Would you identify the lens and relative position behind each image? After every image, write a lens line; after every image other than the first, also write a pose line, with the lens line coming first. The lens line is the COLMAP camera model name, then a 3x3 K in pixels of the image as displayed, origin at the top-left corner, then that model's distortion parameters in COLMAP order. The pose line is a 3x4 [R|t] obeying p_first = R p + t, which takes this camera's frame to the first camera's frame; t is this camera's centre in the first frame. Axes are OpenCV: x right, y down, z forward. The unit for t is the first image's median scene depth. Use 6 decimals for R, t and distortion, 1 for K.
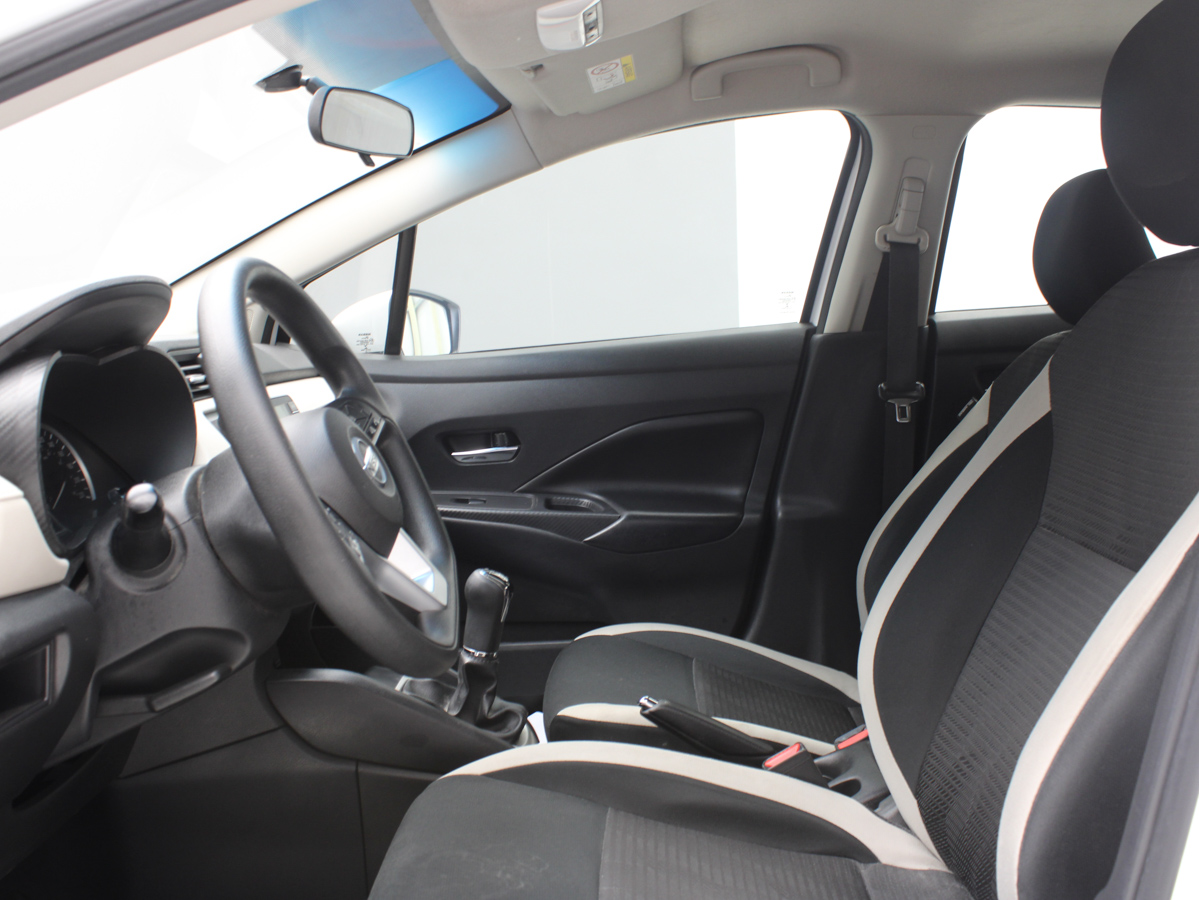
lens RADIAL K [[1207.3, 0, 599.5], [0, 1207.3, 450.0], [0, 0, 1]] dist [-0.099381, 0.017359]
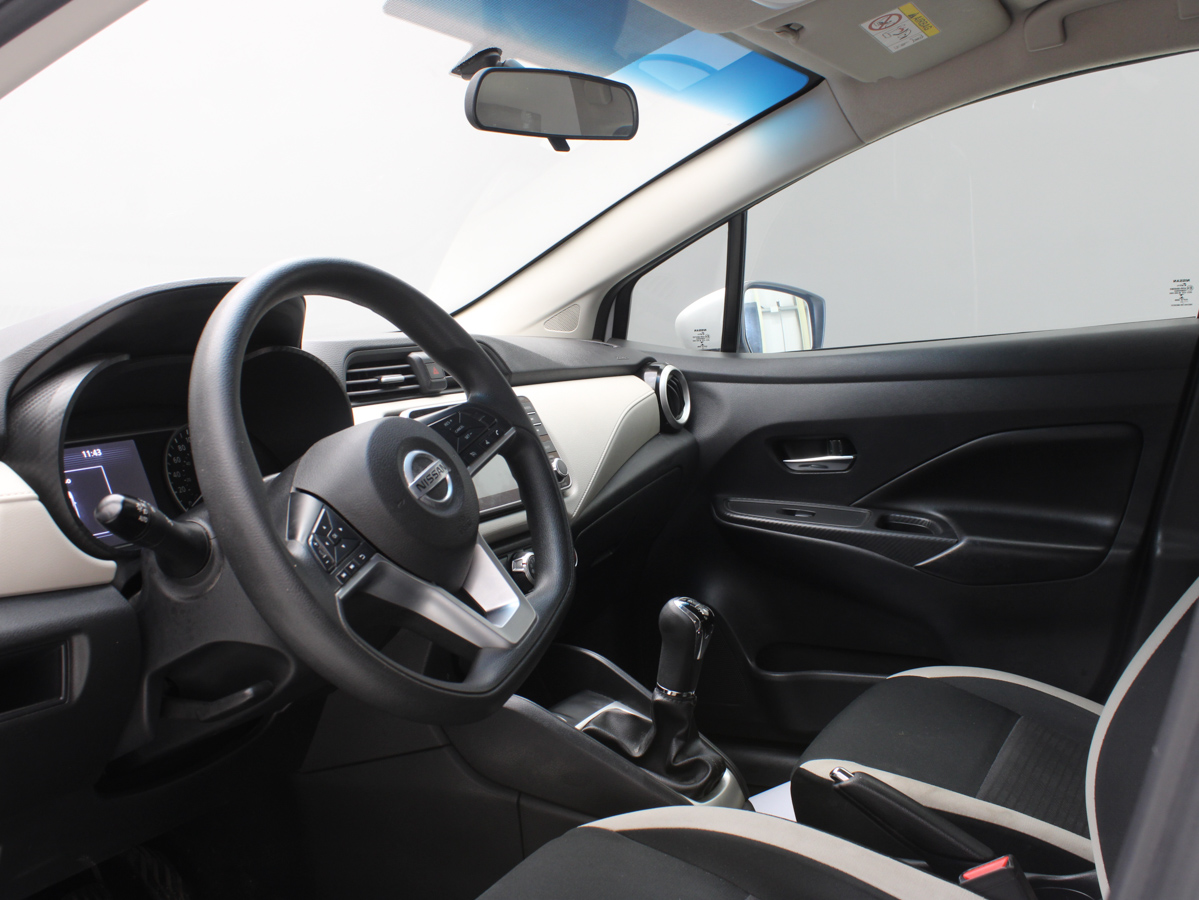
lens RADIAL K [[1207.3, 0, 599.5], [0, 1207.3, 450.0], [0, 0, 1]] dist [-0.099381, 0.017359]
pose [[0.902005, 0.040669, -0.429805, 0.150535], [-0.037645, 0.999170, 0.015539, -0.014290], [0.430081, 0.002164, 0.902788, 0.112633]]
